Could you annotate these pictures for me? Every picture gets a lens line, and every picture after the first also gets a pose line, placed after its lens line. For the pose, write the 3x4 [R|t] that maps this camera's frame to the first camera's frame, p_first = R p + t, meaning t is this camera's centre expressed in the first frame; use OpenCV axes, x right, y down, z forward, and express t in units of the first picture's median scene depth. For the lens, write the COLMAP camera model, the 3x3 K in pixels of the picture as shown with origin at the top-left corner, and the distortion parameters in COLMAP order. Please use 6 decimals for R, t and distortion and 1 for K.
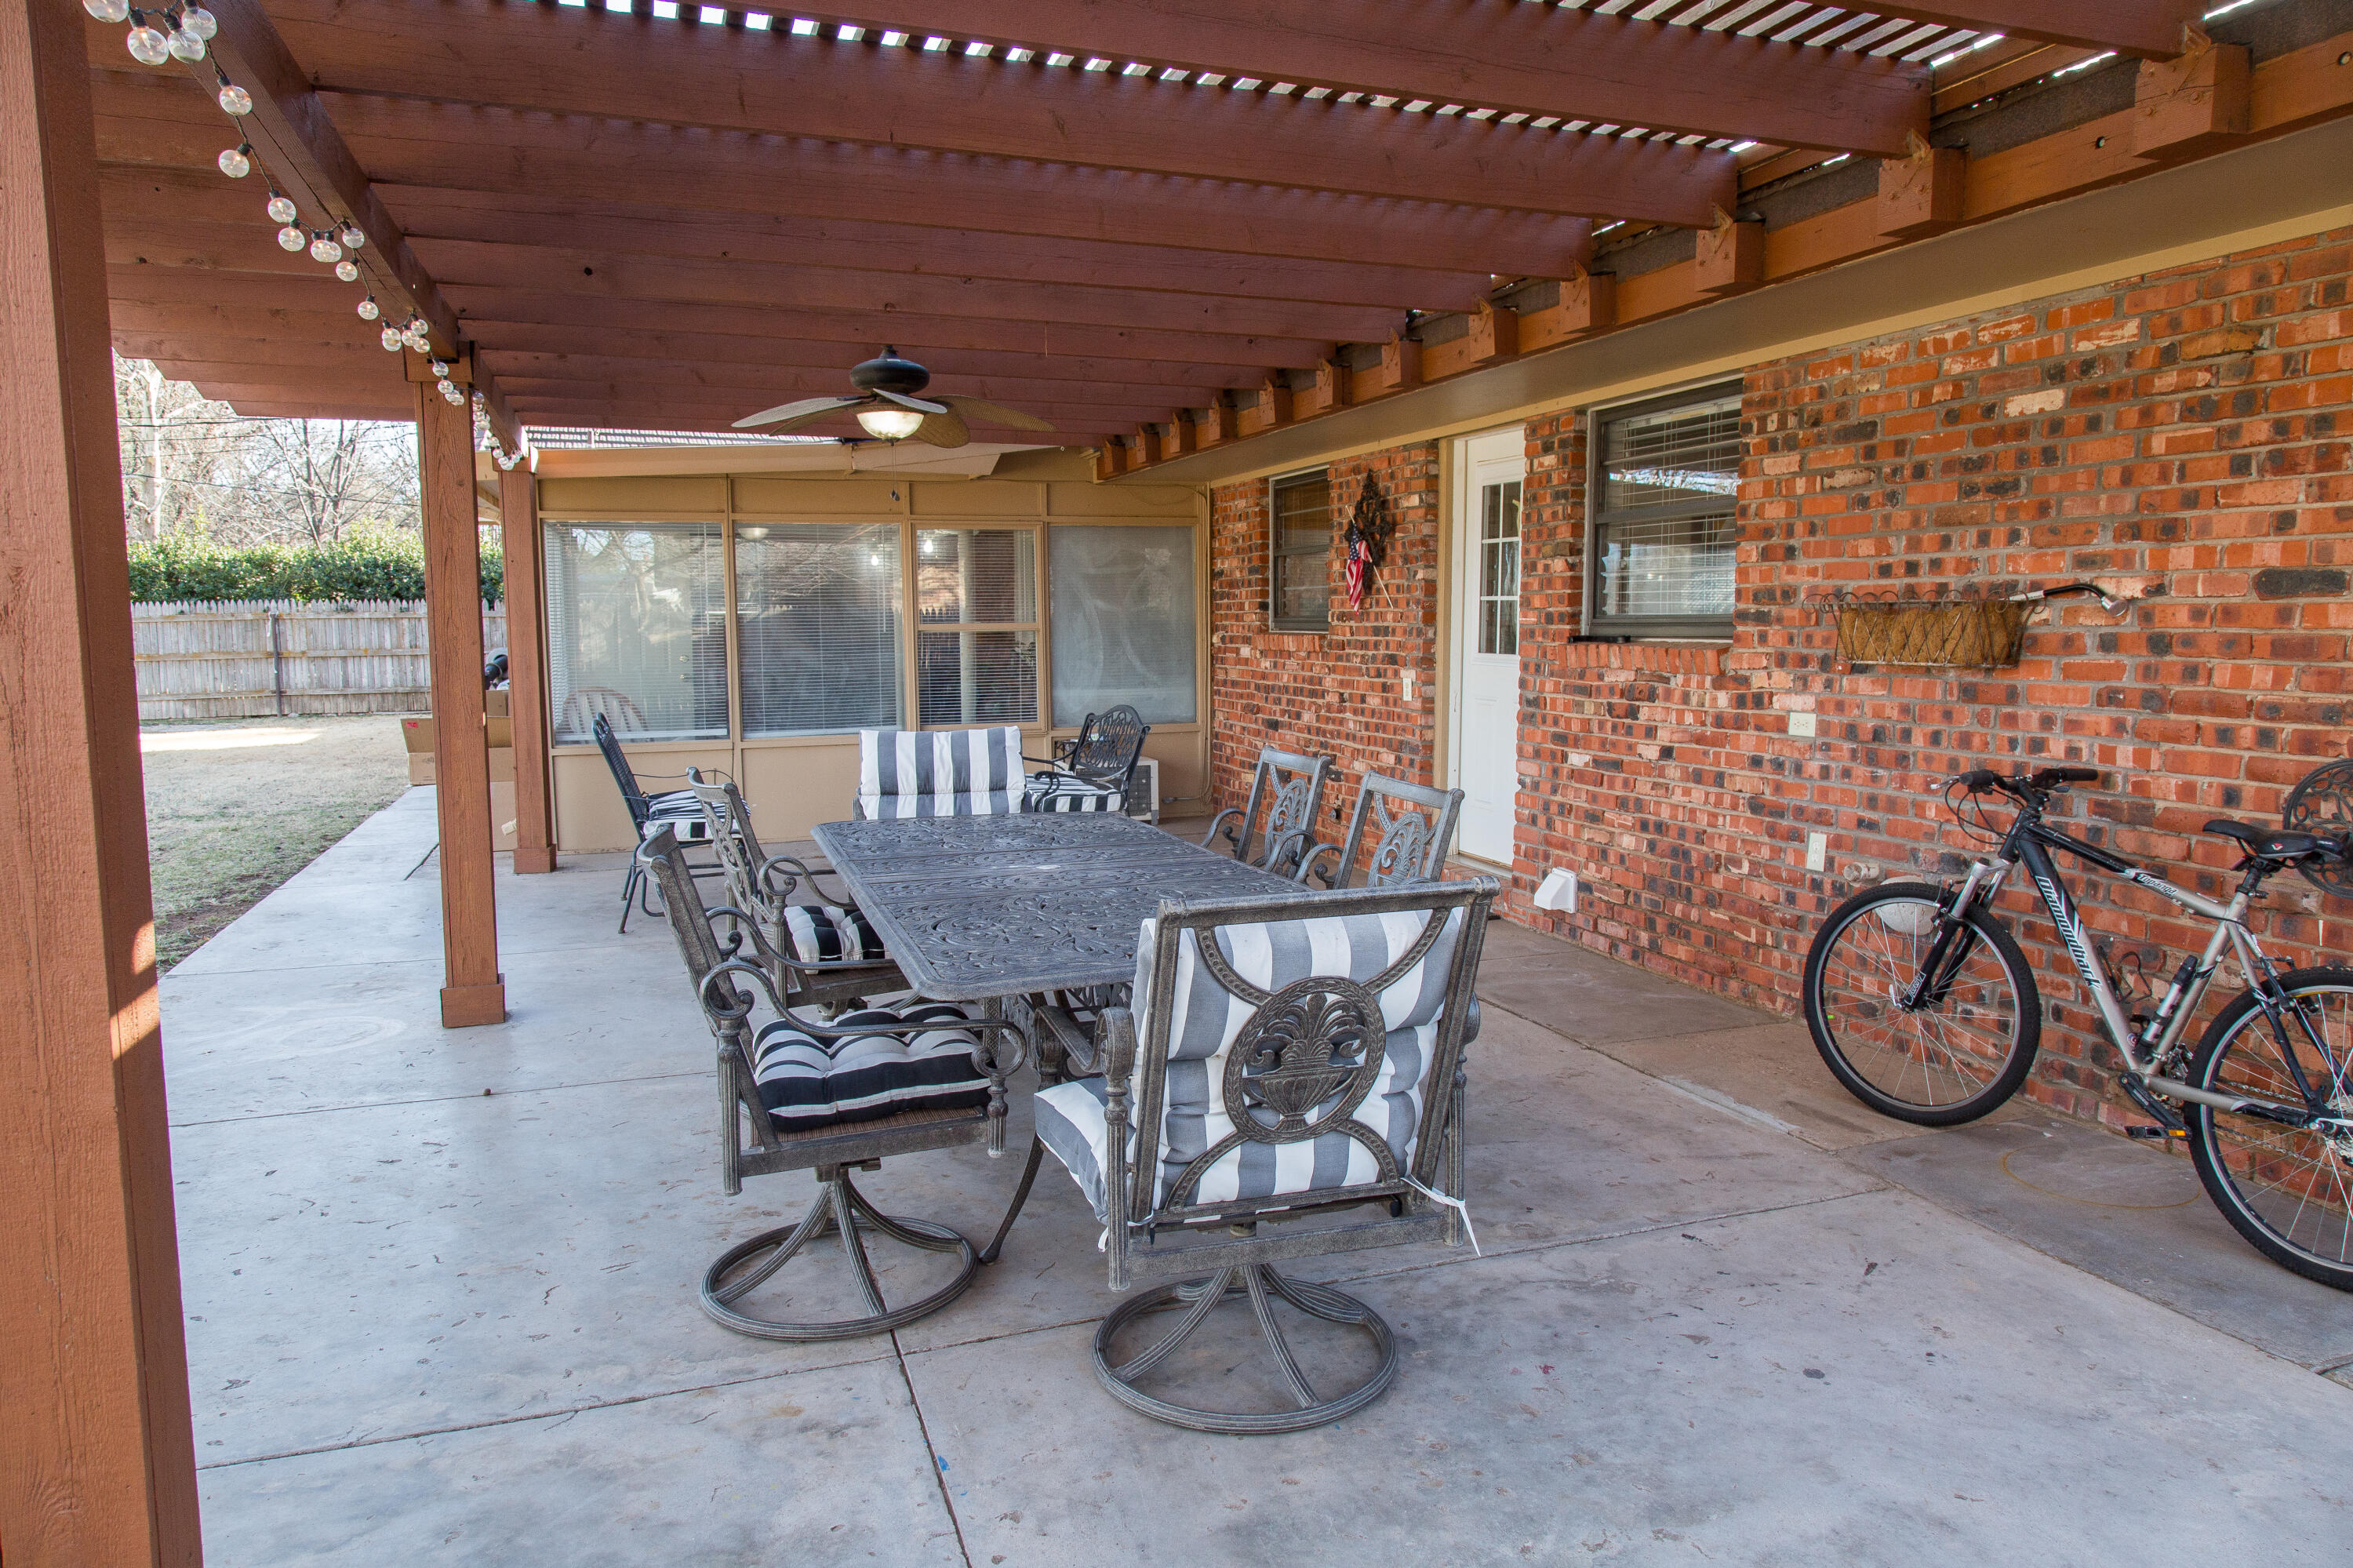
lens RADIAL K [[1484.8, 0, 1175.4], [0, 1484.8, 772.9], [0, 0, 1]] dist [0.001916, 0.001494]
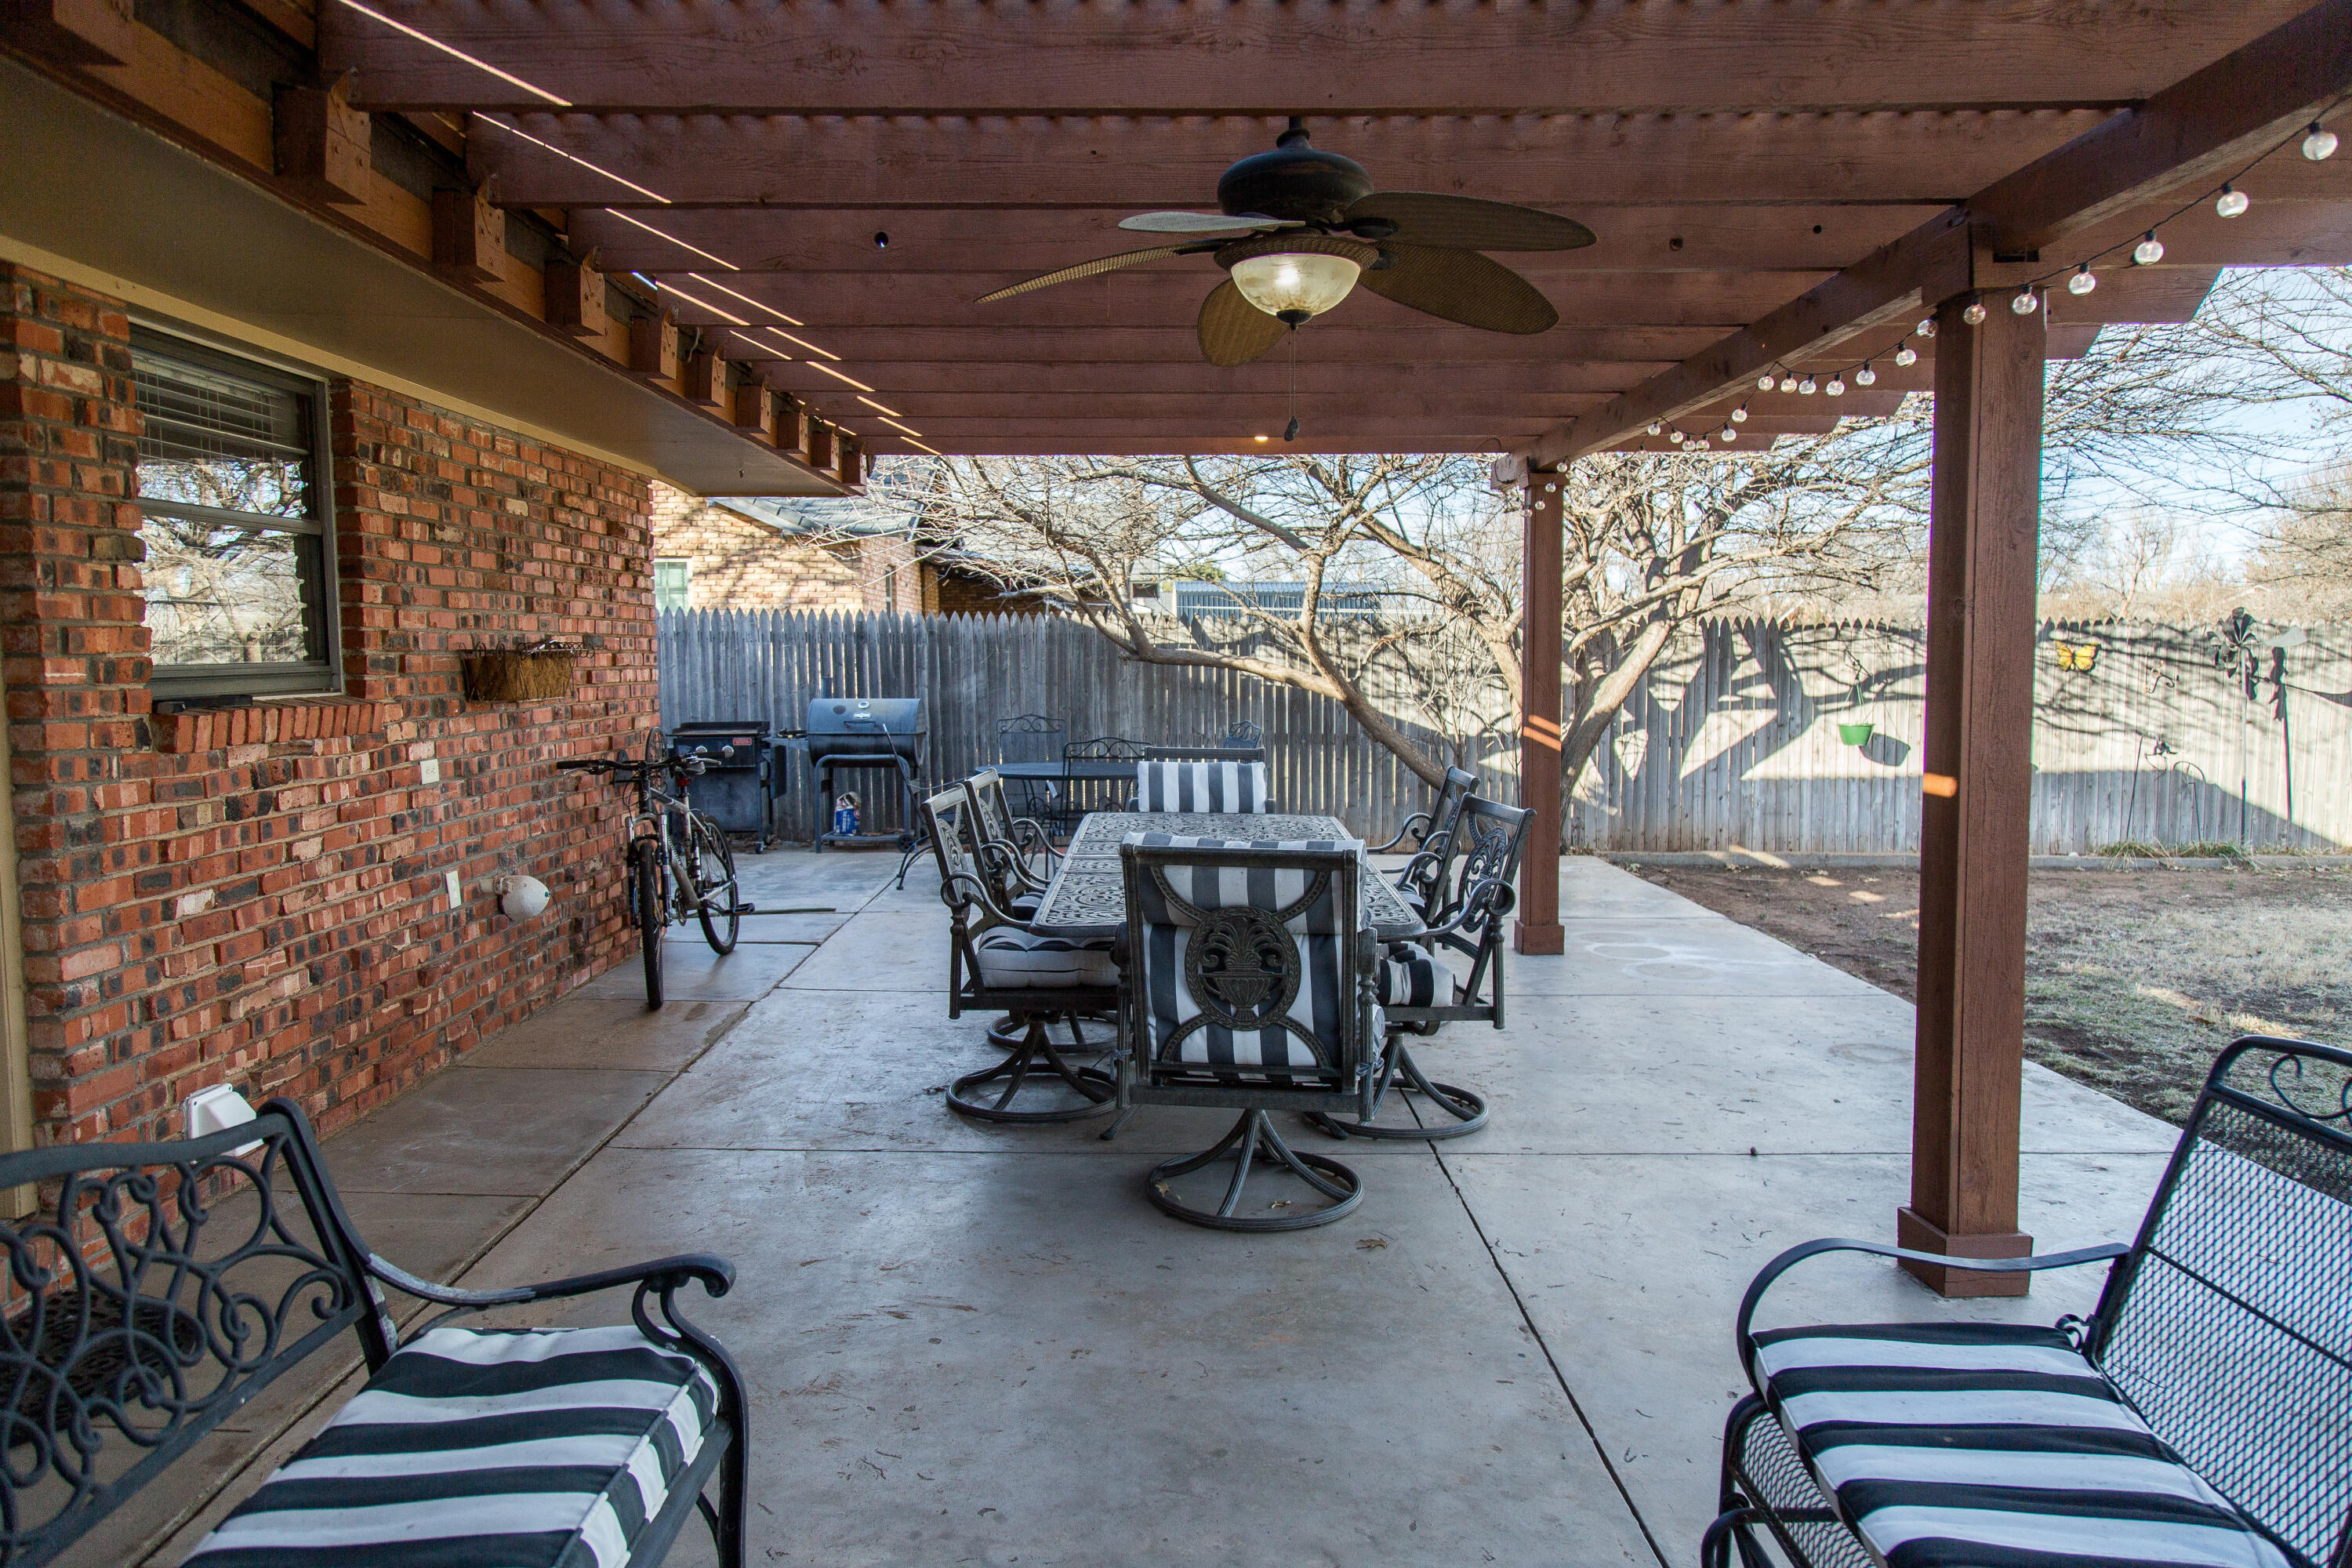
lens RADIAL K [[1559.3, 0, 1184.0], [0, 1559.3, 784.0], [0, 0, 1]] dist [-0.002076, 0.004459]
pose [[-0.947782, -0.021539, 0.318190, -0.429370], [0.039791, 0.981933, 0.184996, -0.217756], [-0.316426, 0.187997, -0.929802, 2.002941]]
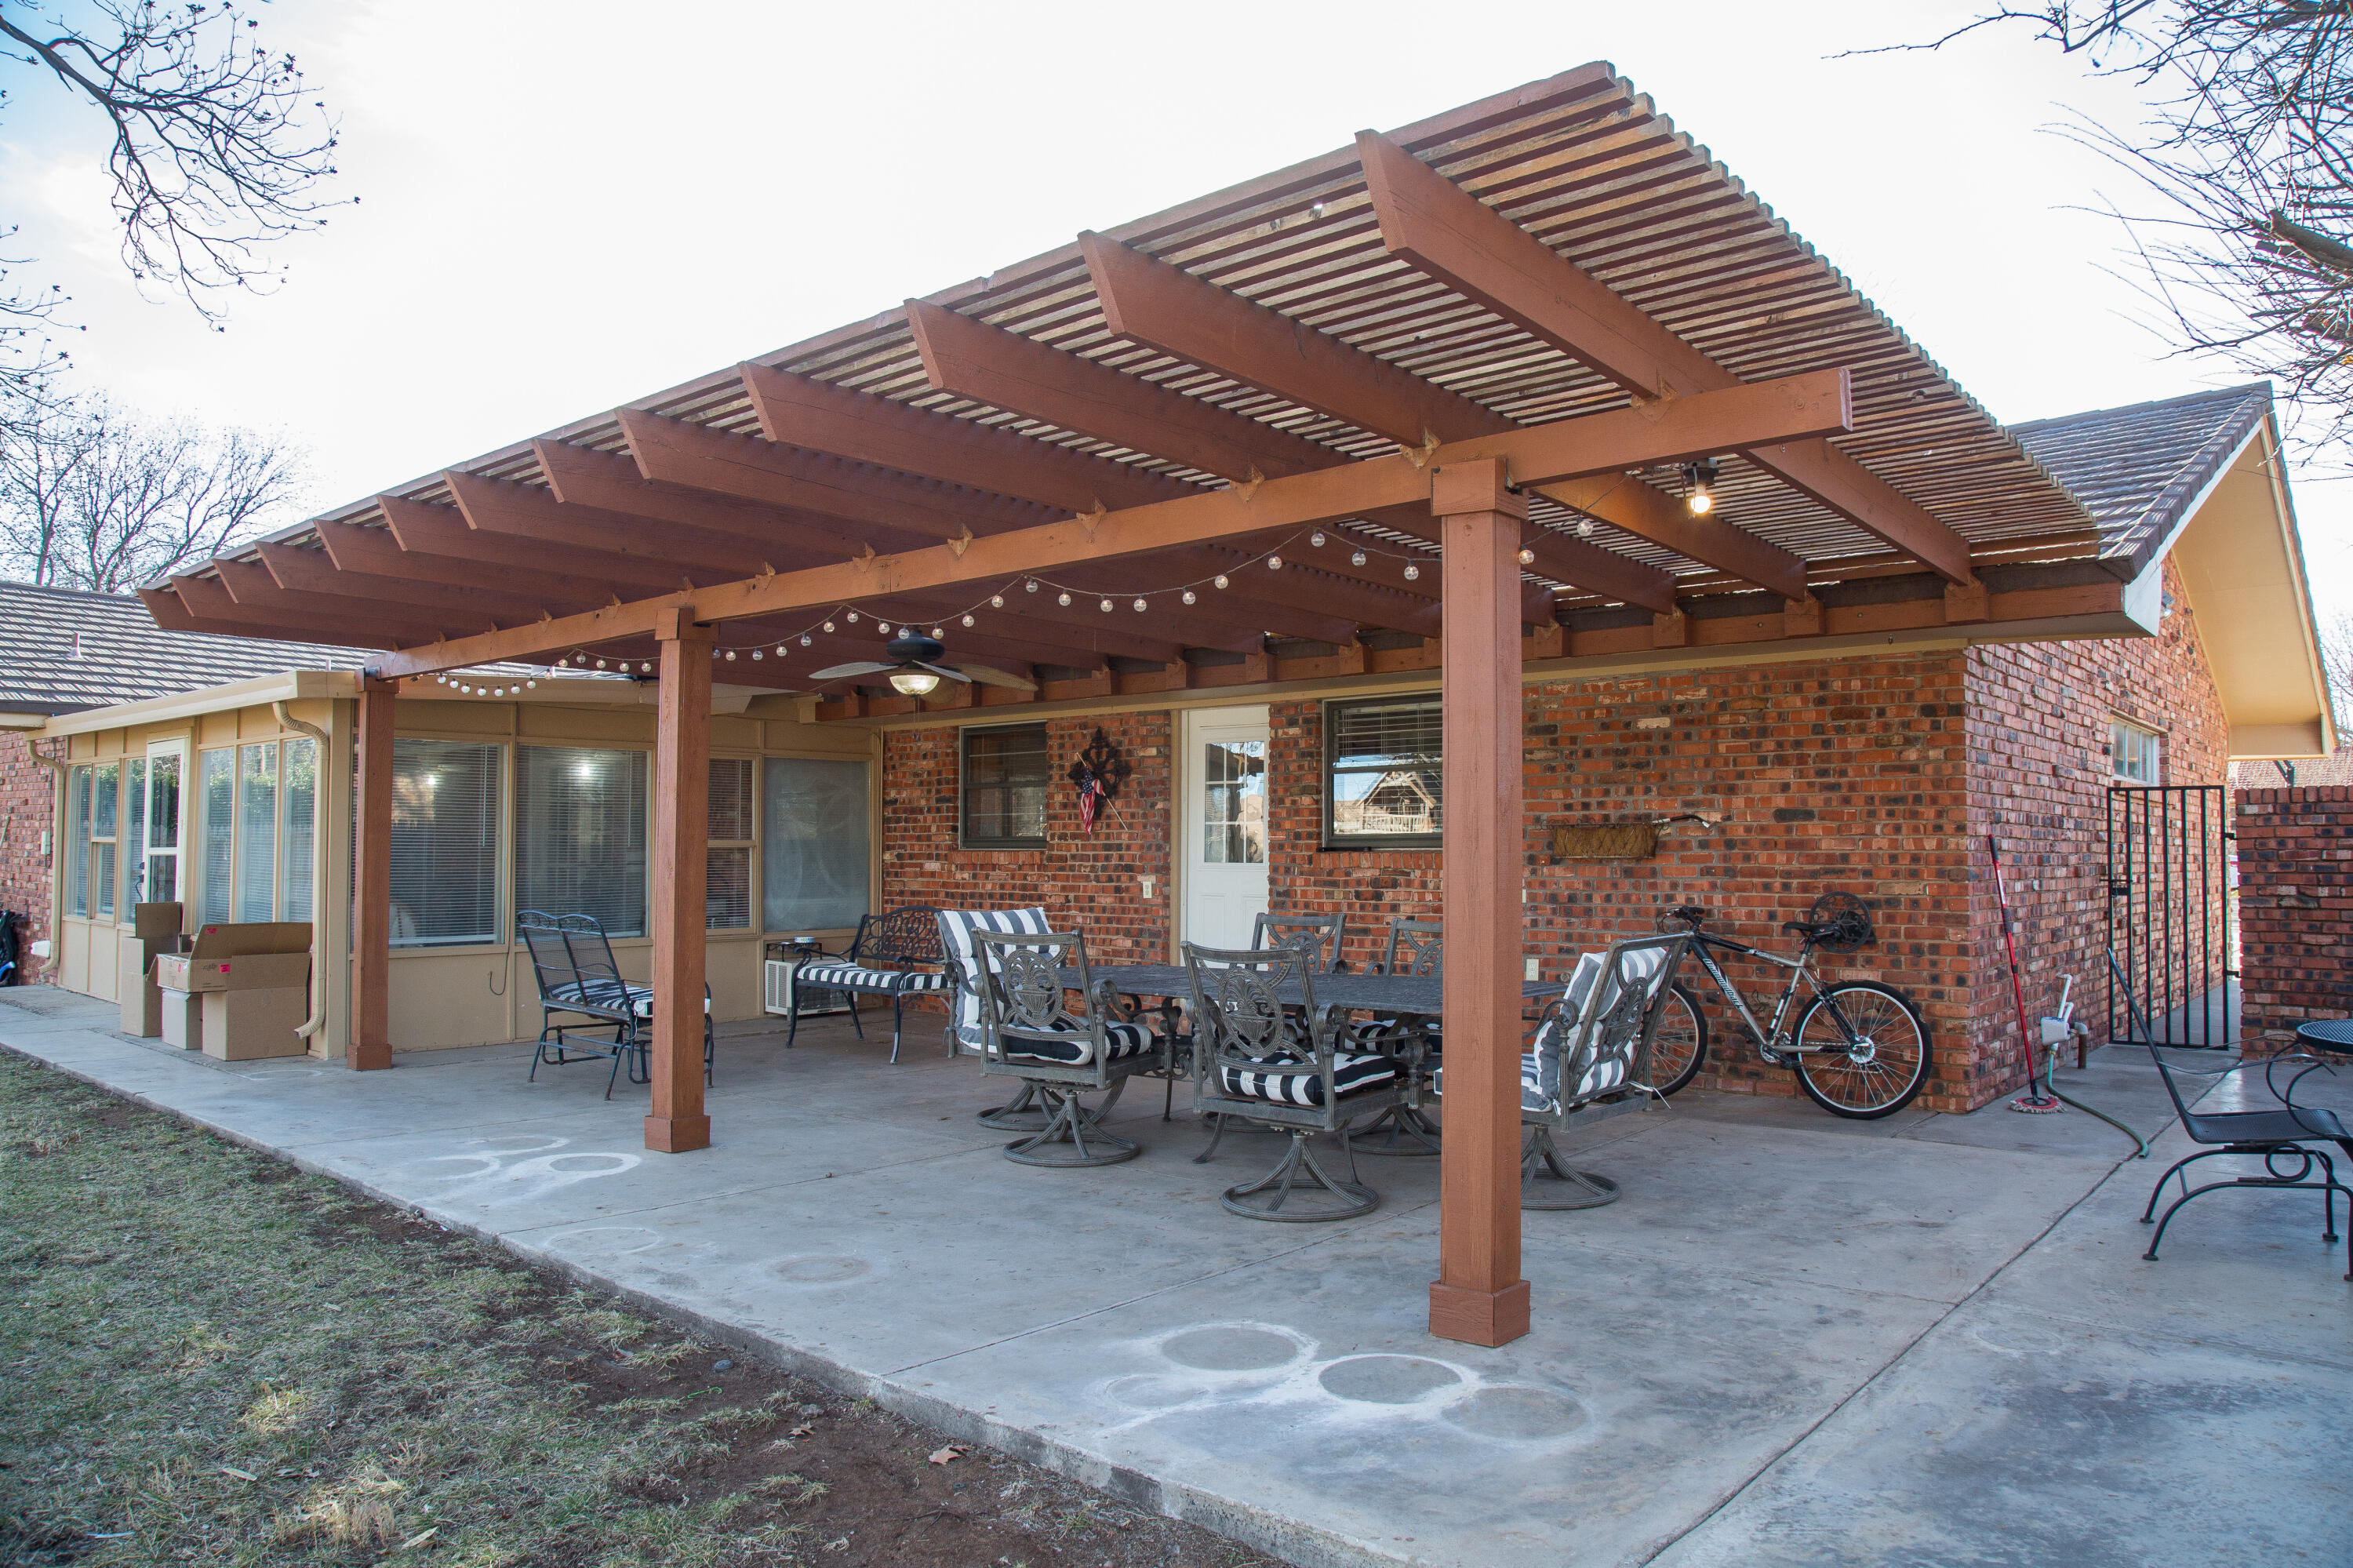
lens RADIAL K [[1560.0, 0, 1184.5], [0, 1560.0, 784.0], [0, 0, 1]] dist [-0.002076, 0.004459]
pose [[0.854420, 0.029915, 0.518721, -0.920805], [0.049686, 0.989062, -0.138881, 0.077303], [-0.517202, 0.144436, 0.843588, -0.365096]]
